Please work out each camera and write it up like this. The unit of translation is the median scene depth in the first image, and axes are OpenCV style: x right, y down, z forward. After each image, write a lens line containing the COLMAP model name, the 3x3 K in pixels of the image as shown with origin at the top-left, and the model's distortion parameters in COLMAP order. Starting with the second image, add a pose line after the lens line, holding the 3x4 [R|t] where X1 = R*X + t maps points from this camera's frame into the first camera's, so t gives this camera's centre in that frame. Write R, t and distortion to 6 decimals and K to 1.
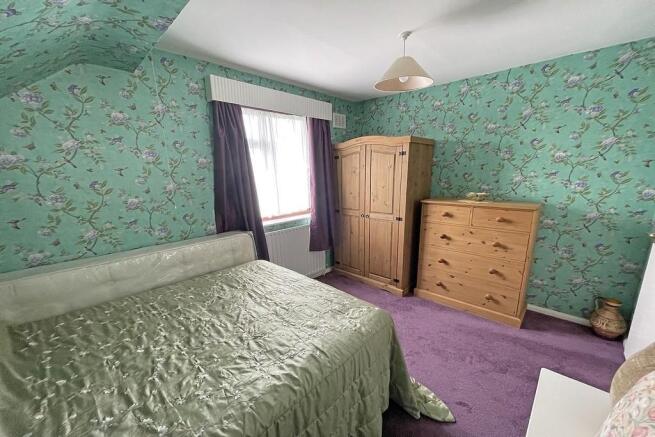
lens RADIAL K [[259.7, 0, 323.7], [0, 259.7, 232.8], [0, 0, 1]] dist [-0.000116, -0.000062]
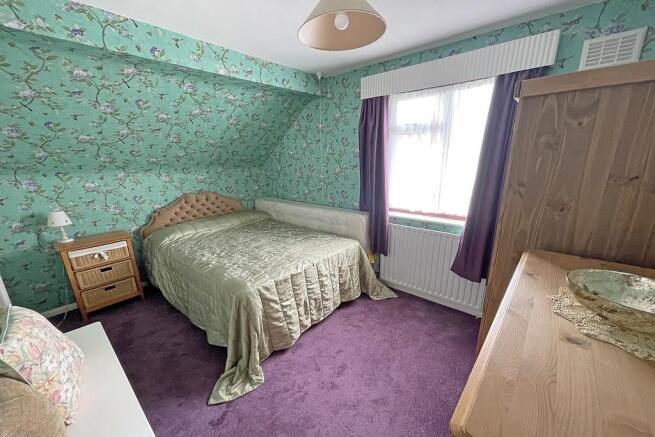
lens RADIAL K [[259.7, 0, 323.7], [0, 259.7, 232.8], [0, 0, 1]] dist [-0.000116, -0.000062]
pose [[0.057918, 0.302137, -0.951503, 0.786470], [-0.211945, 0.935098, 0.284027, -0.212399], [0.975564, 0.185216, 0.118196, 0.707862]]
